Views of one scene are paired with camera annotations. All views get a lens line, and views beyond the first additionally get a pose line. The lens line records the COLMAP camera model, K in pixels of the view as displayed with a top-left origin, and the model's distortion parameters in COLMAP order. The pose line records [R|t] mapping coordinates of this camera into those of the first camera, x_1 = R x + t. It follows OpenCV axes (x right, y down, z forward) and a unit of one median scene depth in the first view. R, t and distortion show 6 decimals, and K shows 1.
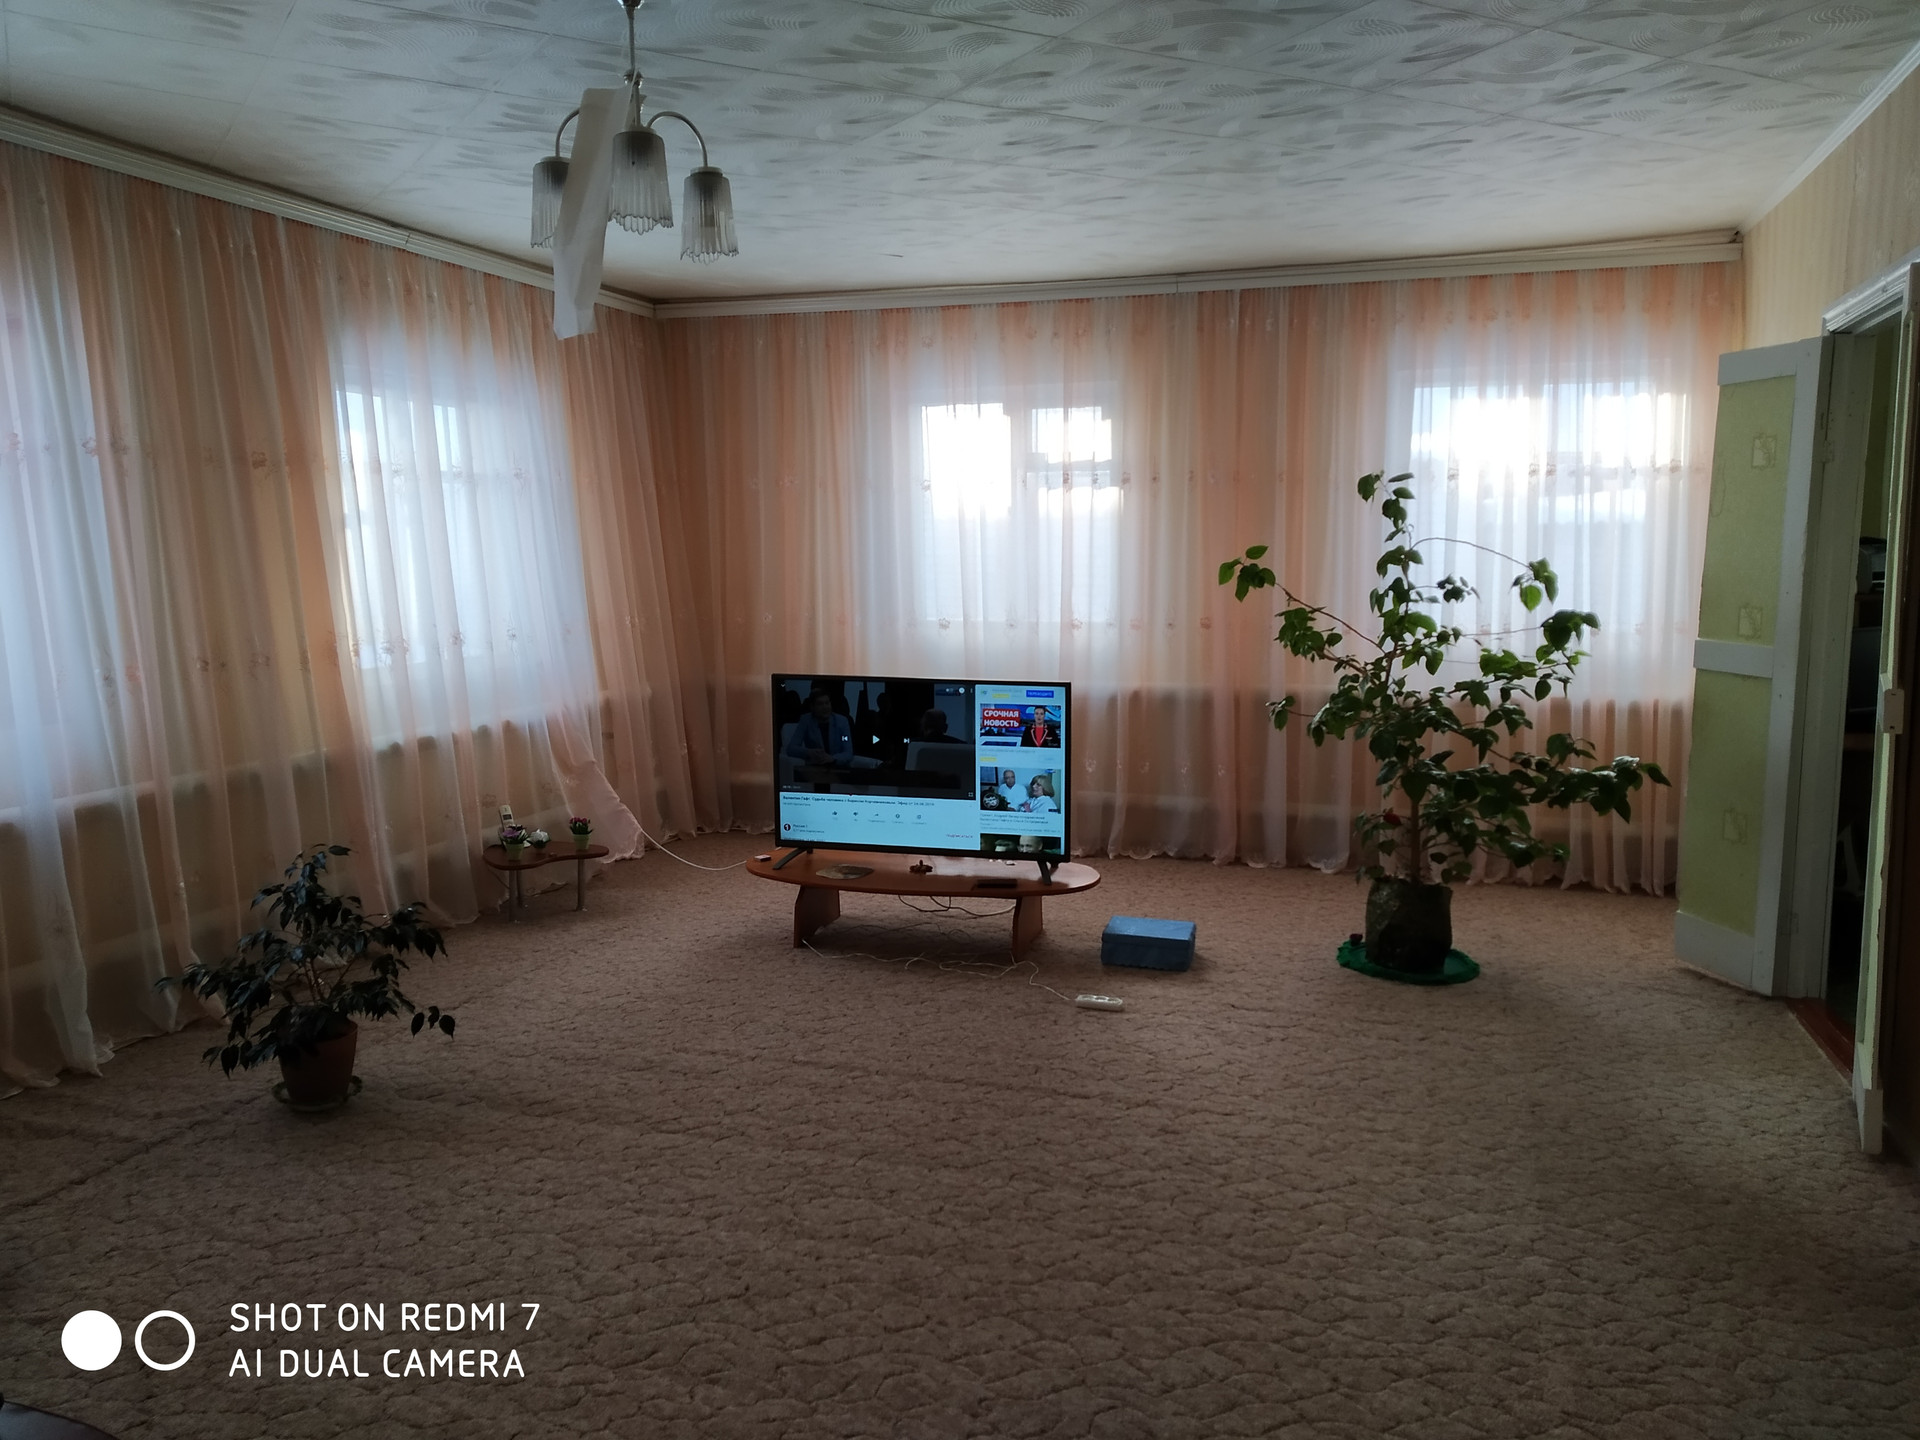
lens RADIAL K [[1495.8, 0, 964.6], [0, 1495.8, 718.7], [0, 0, 1]] dist [0.032662, -0.045766]
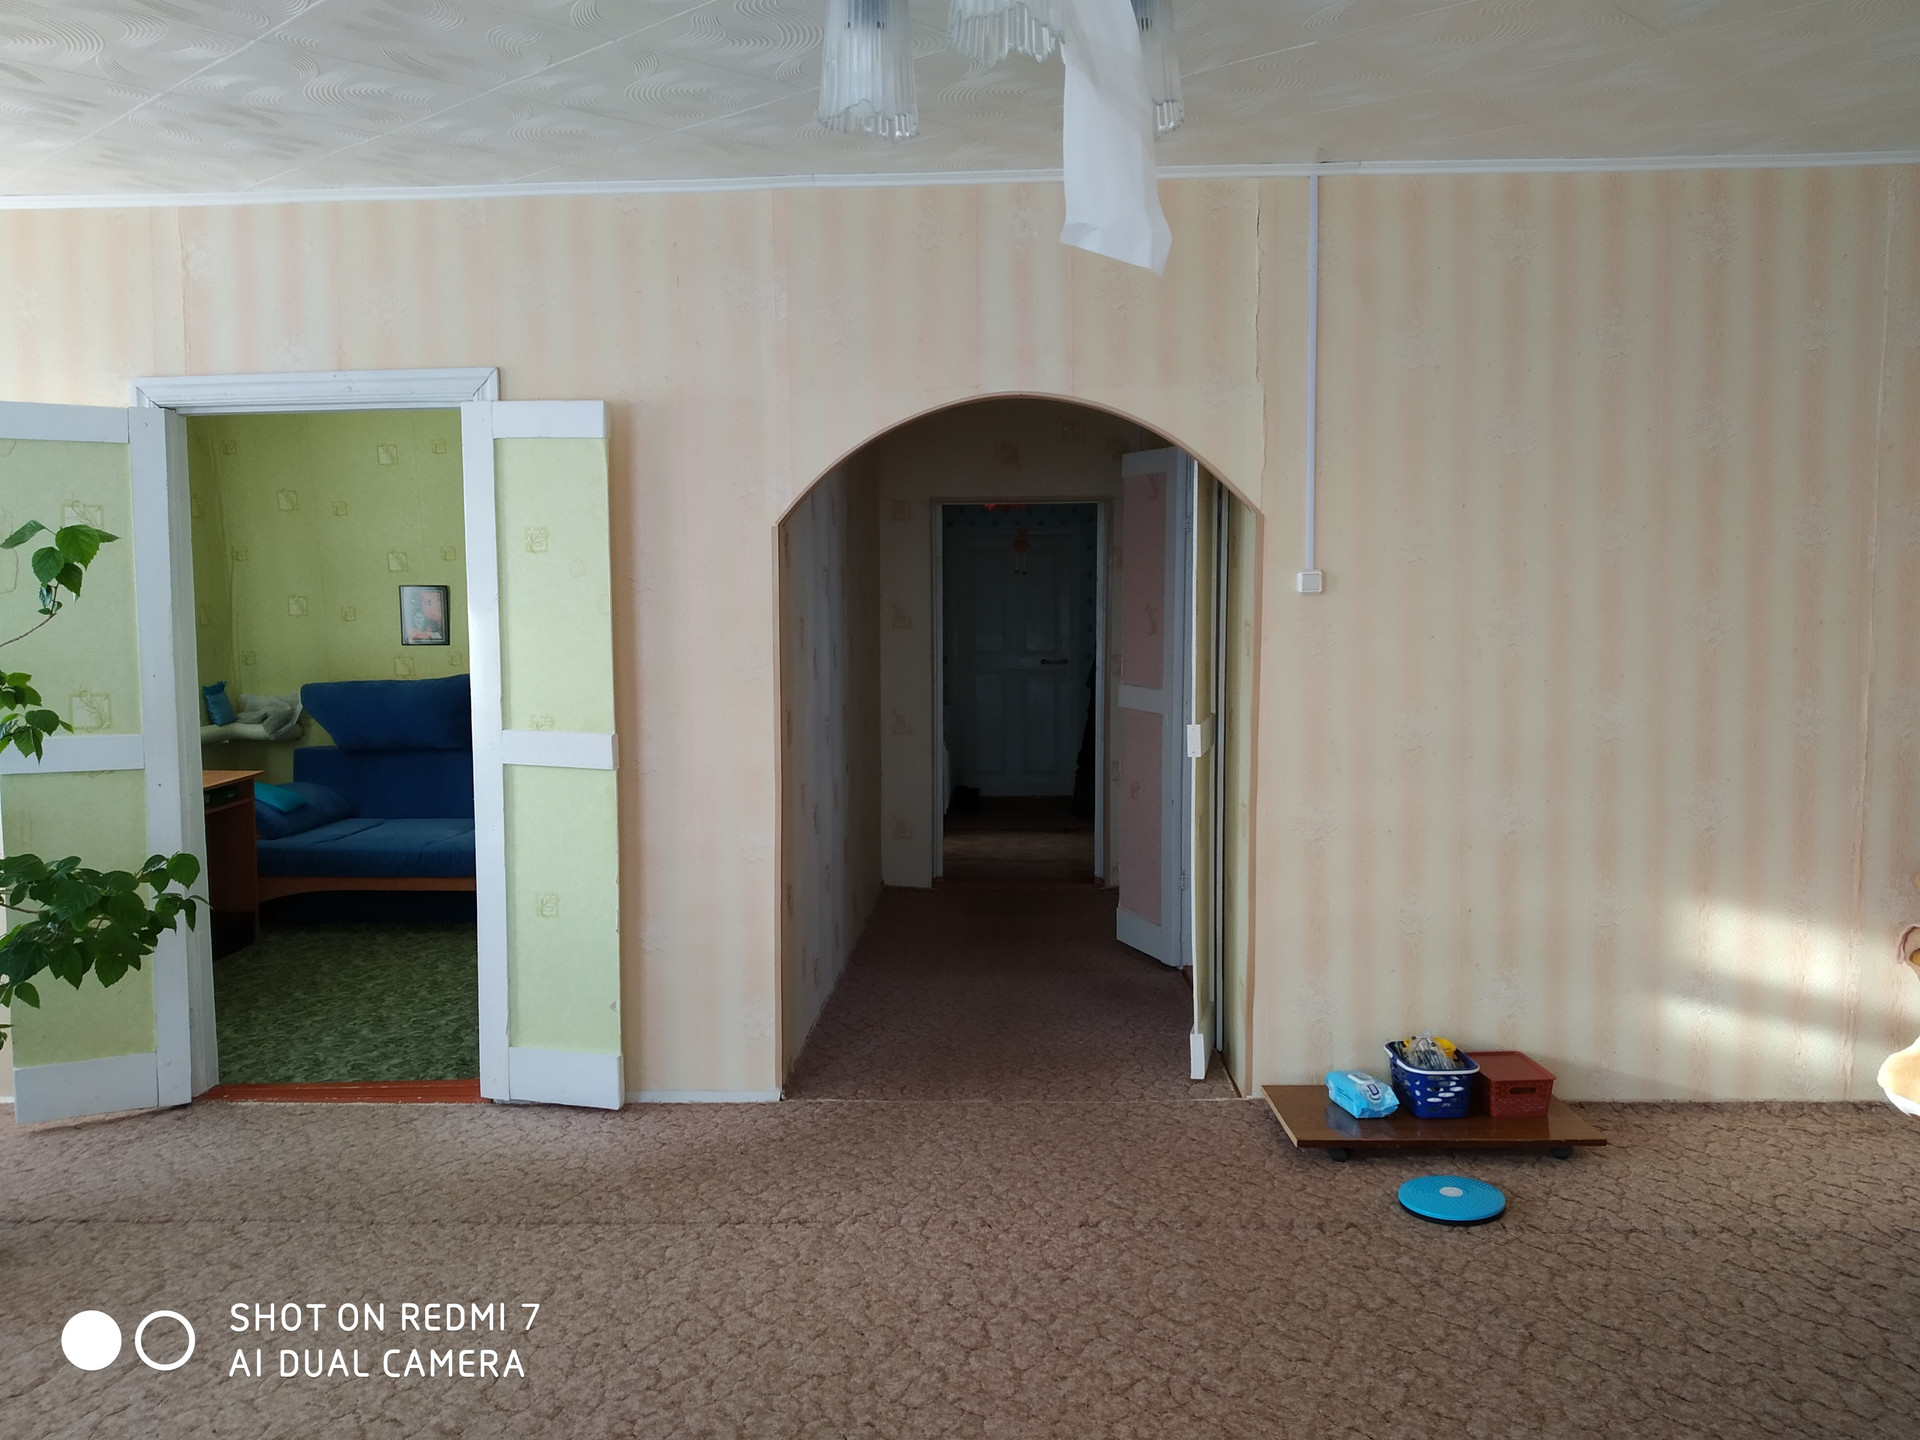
lens RADIAL K [[1495.8, 0, 949.6], [0, 1495.8, 714.9], [0, 0, 1]] dist [0.032662, -0.045766]
pose [[-0.253644, -0.067800, 0.964918, -0.491083], [0.125741, 0.986765, 0.102388, -0.094010], [-0.959090, 0.147300, -0.241762, 0.762504]]
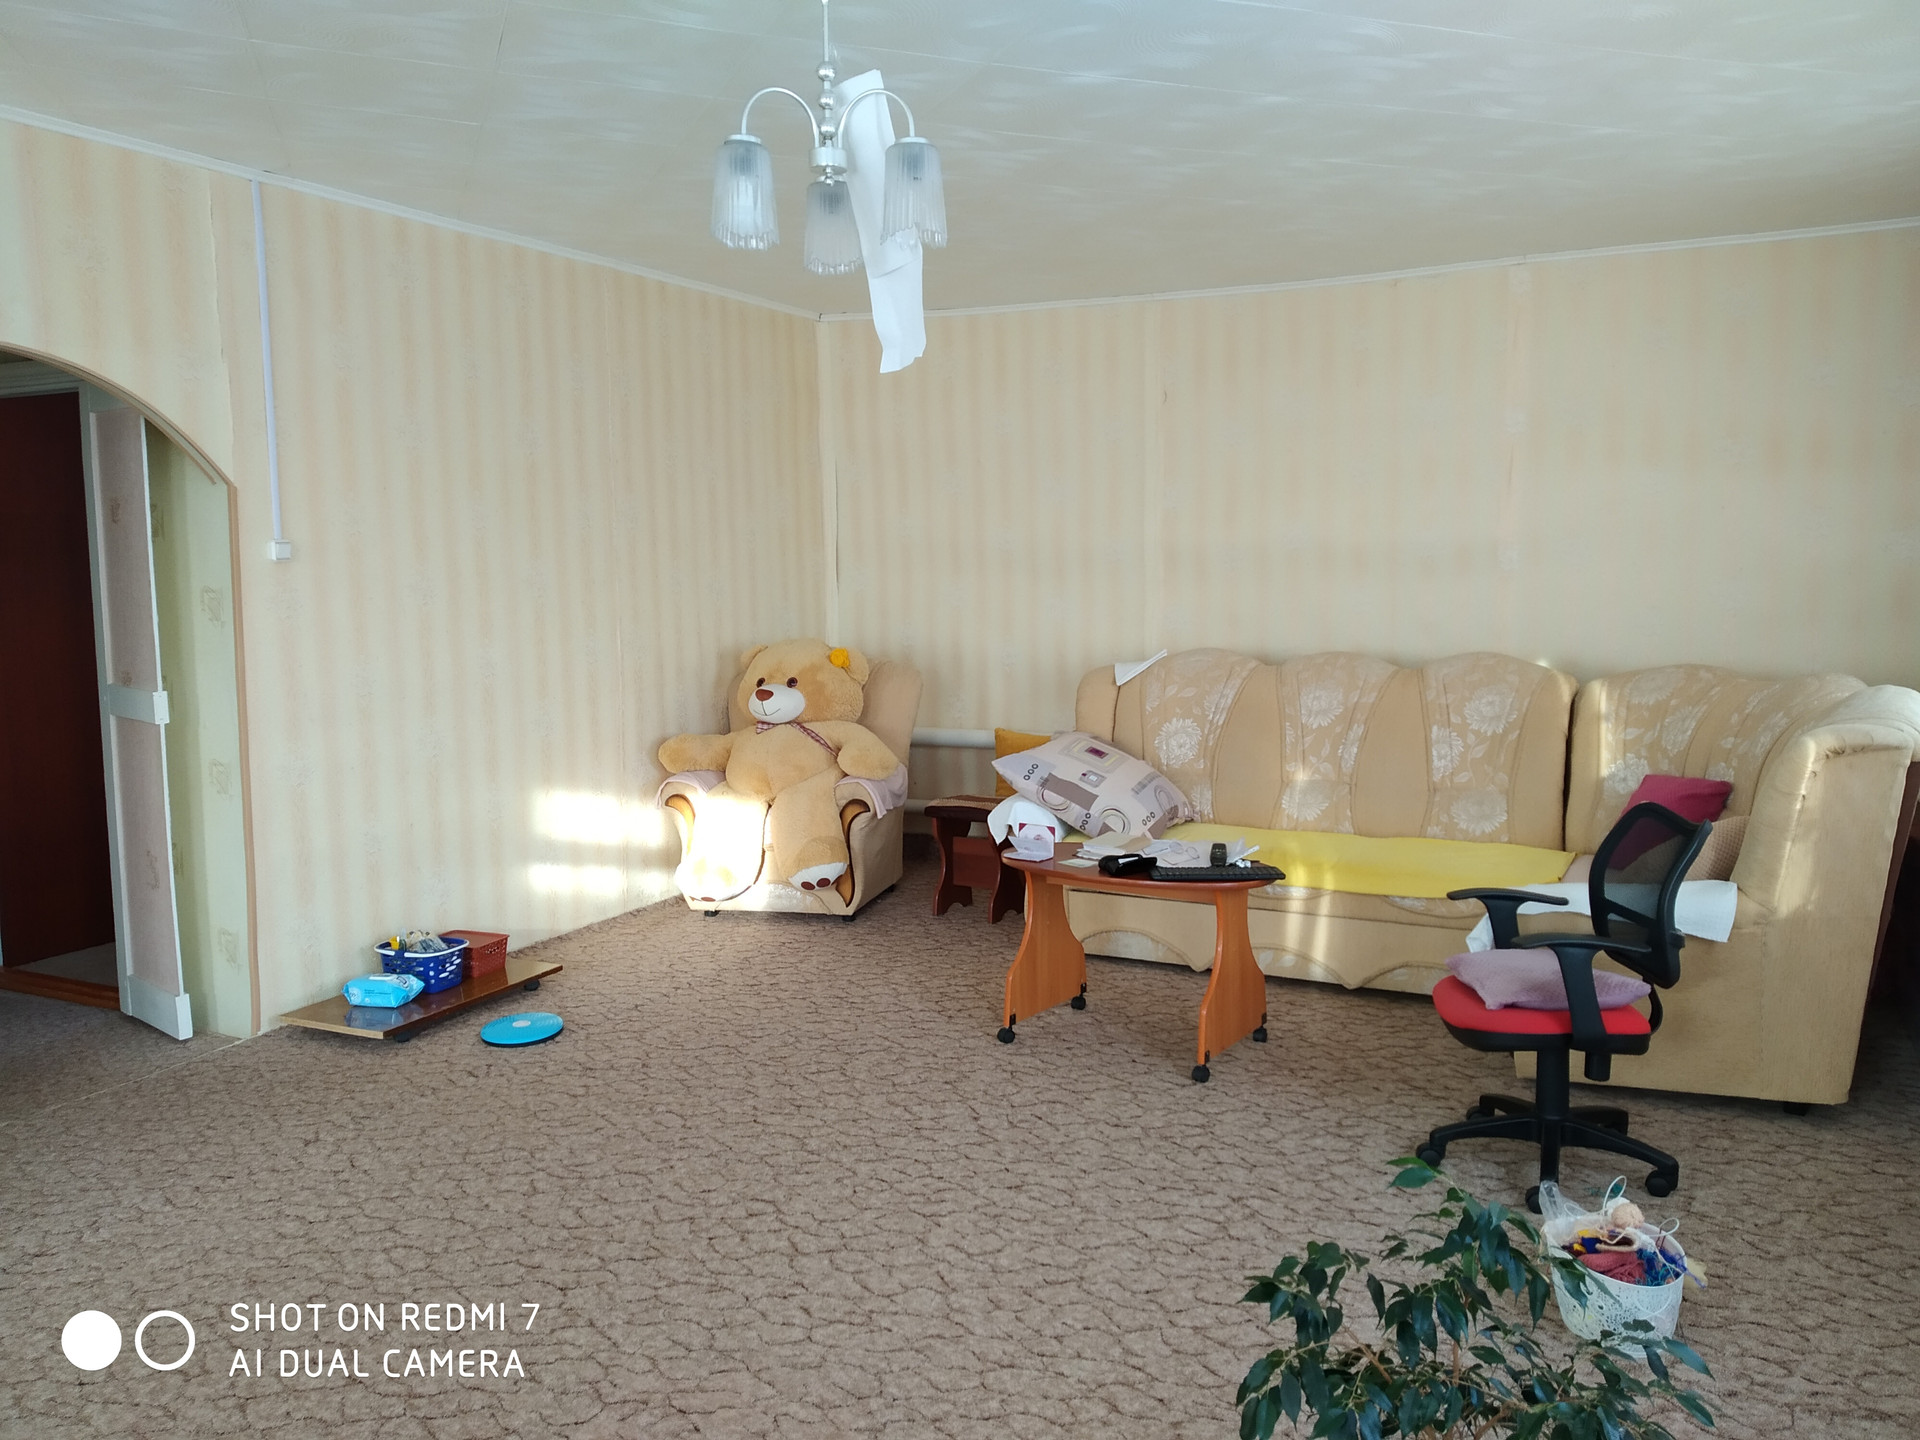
lens RADIAL K [[1495.8, 0, 958.9], [0, 1495.8, 717.1], [0, 0, 1]] dist [0.032662, -0.045766]
pose [[-0.983081, 0.001833, 0.183160, -0.290675], [0.043163, 0.974109, 0.221921, -0.148576], [-0.178011, 0.226072, -0.957707, 1.231843]]
